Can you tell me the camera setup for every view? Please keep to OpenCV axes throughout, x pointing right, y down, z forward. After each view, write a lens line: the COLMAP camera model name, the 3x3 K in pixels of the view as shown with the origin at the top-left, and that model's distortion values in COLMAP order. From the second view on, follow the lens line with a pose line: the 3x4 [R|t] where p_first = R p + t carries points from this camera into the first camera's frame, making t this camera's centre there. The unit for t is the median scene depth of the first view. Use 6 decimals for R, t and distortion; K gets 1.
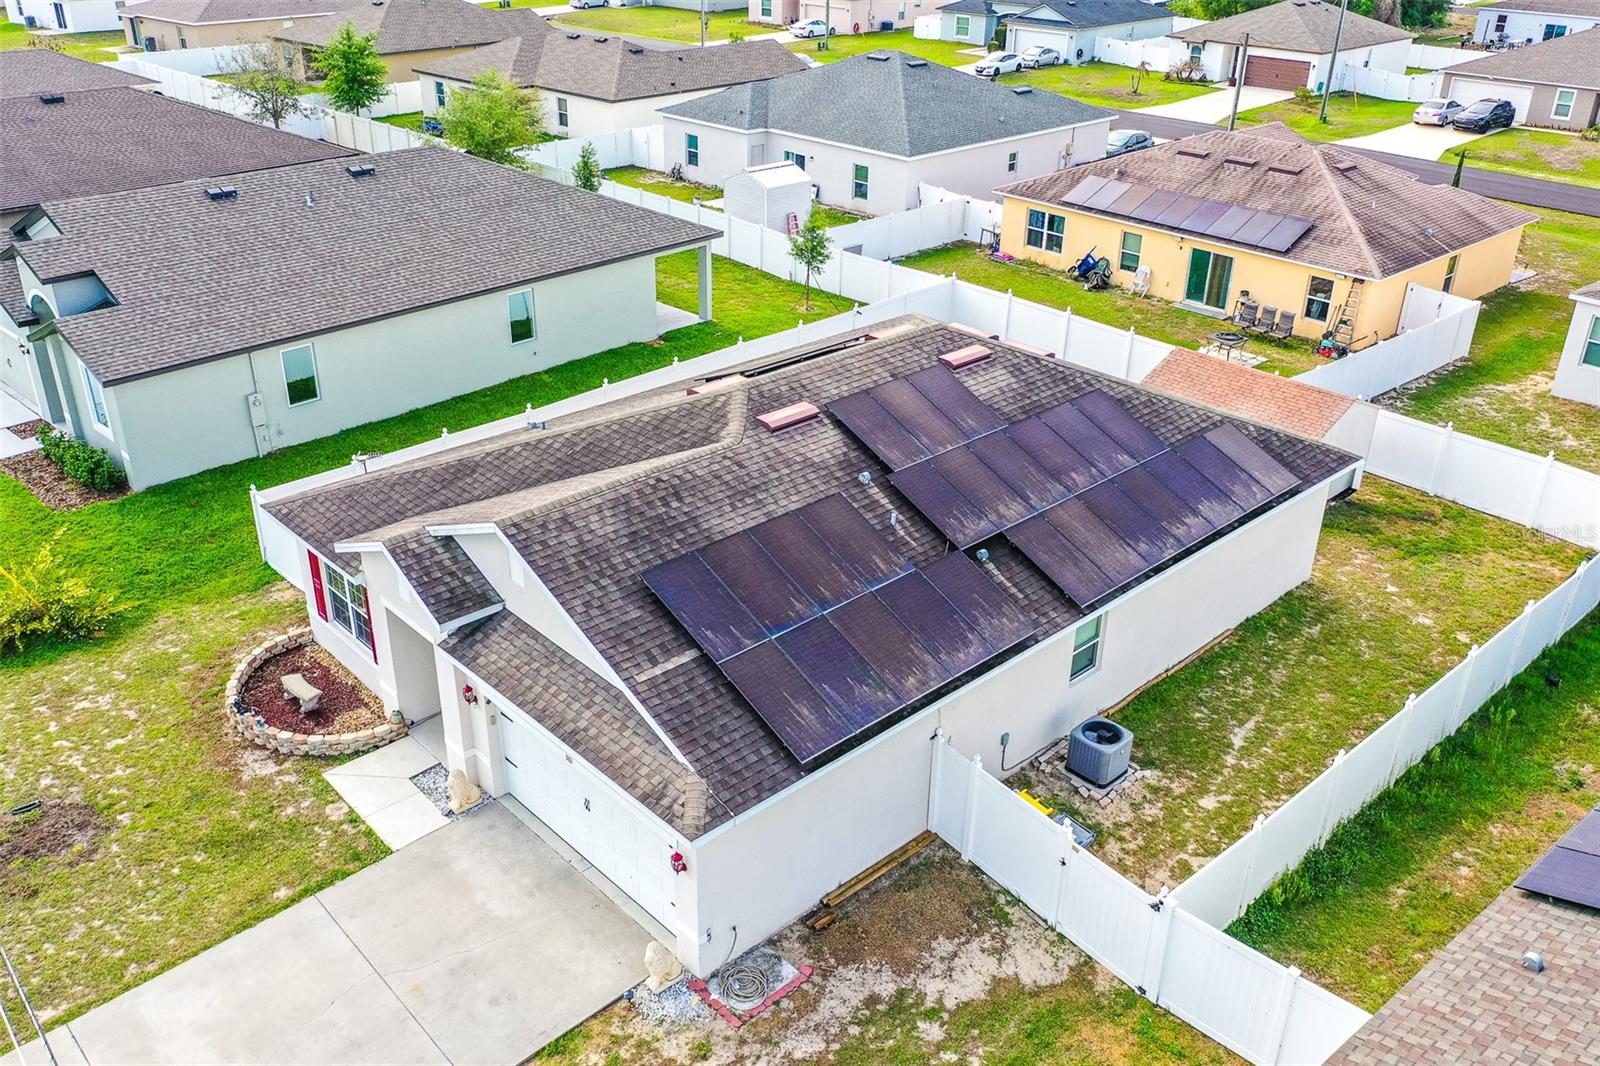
lens RADIAL K [[1320.5, 0, 800.0], [0, 1320.5, 533.0], [0, 0, 1]] dist [0.004906, -0.002045]
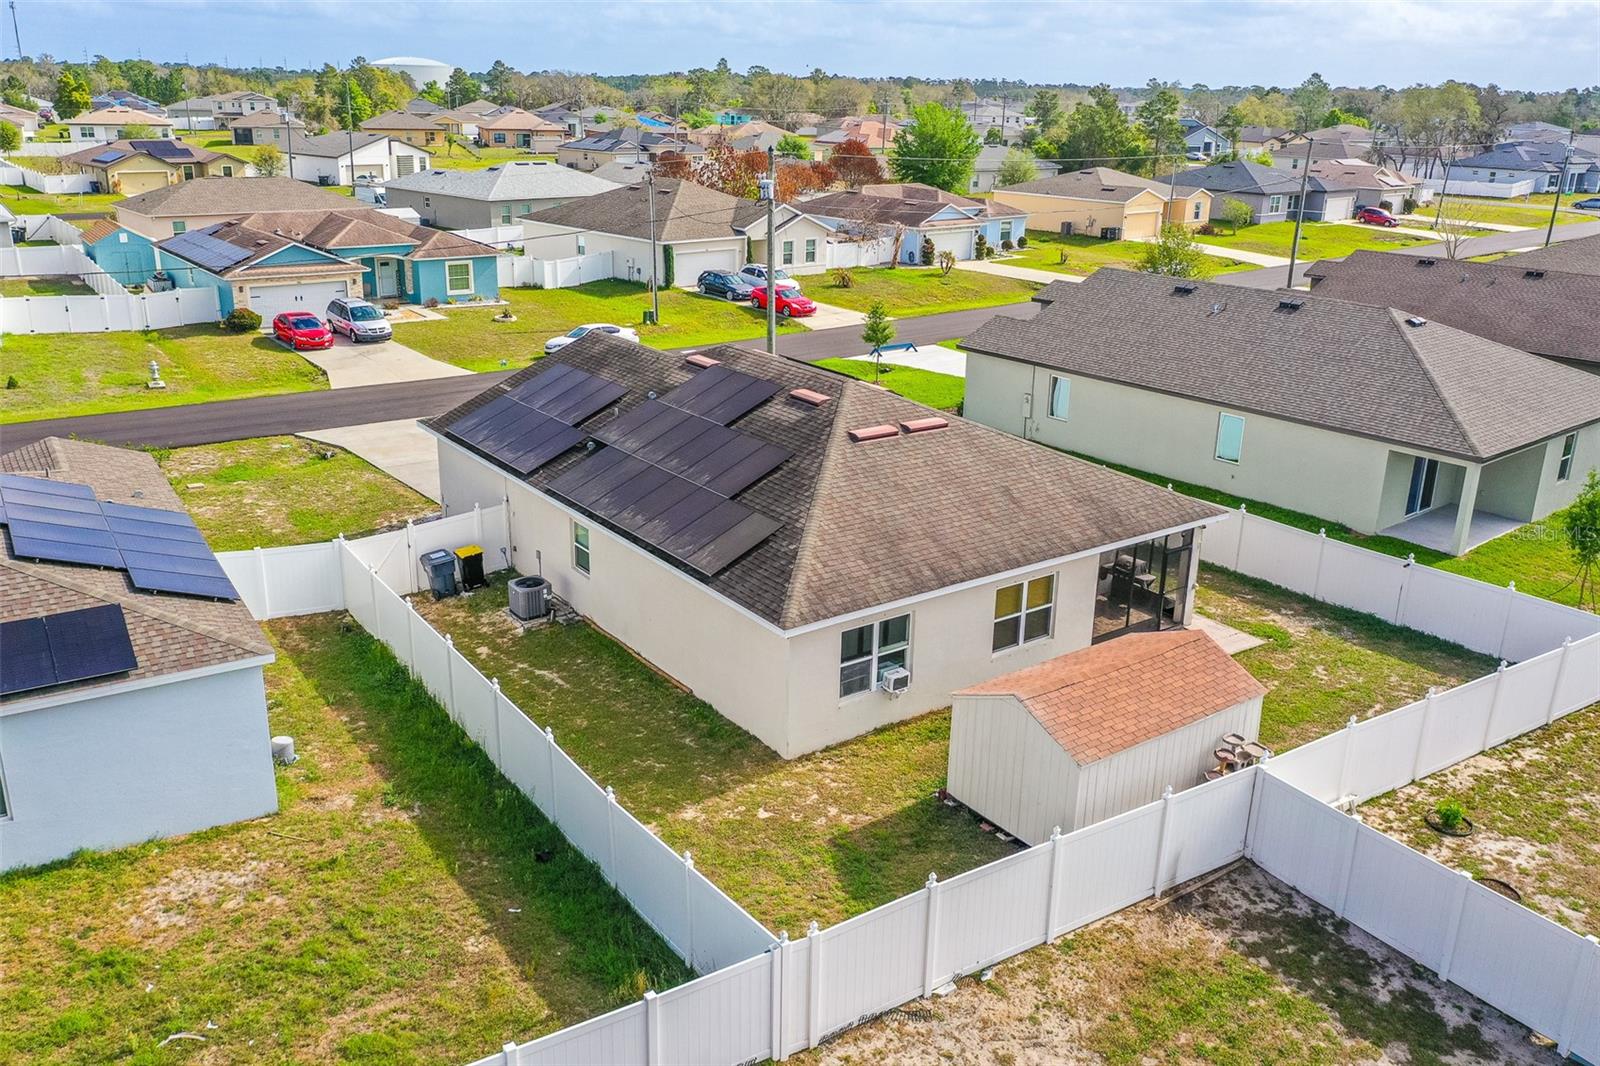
lens RADIAL K [[1320.5, 0, 800.0], [0, 1320.5, 533.0], [0, 0, 1]] dist [0.004906, -0.002045]
pose [[-0.125934, 0.297029, -0.946528, 0.729718], [-0.478654, 0.817522, 0.320230, -0.232531], [0.868925, 0.493387, 0.039221, 0.565096]]
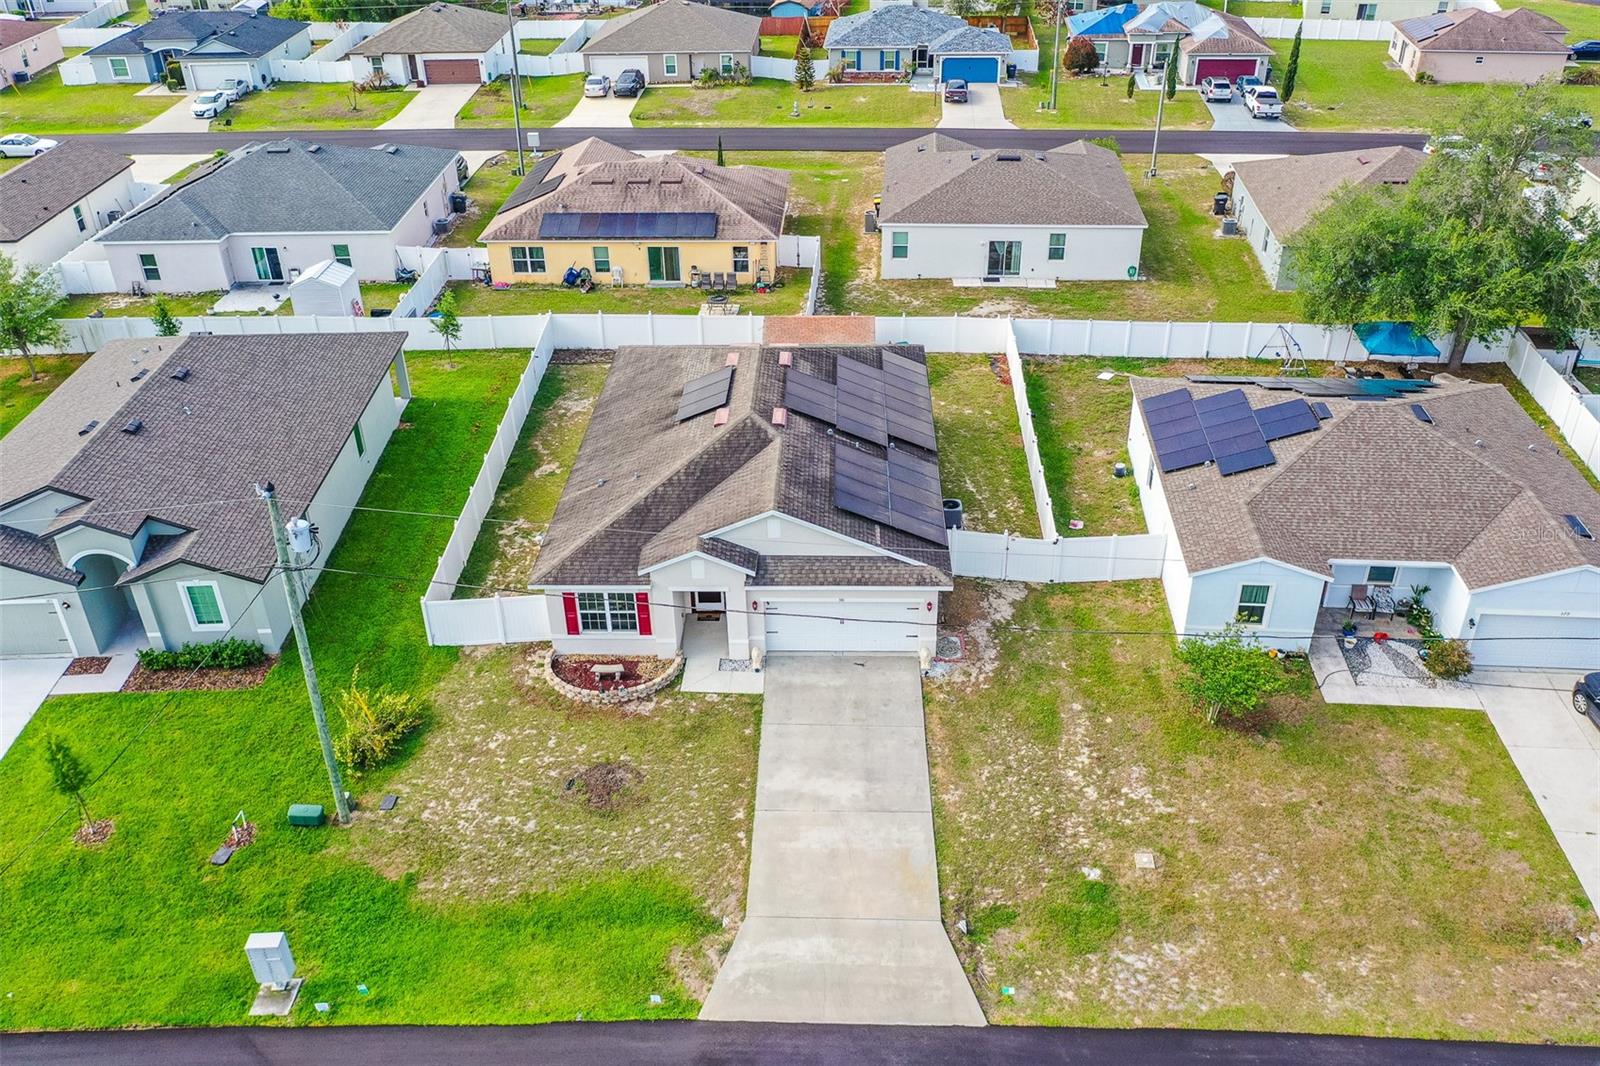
lens RADIAL K [[1284.1, 0, 800.0], [0, 1284.1, 533.0], [0, 0, 1]] dist [0.008844, -0.003254]
pose [[0.708490, -0.393006, 0.586164, -0.570332], [0.348990, 0.917032, 0.193023, -0.141601], [-0.613391, 0.067810, 0.786863, -0.233458]]
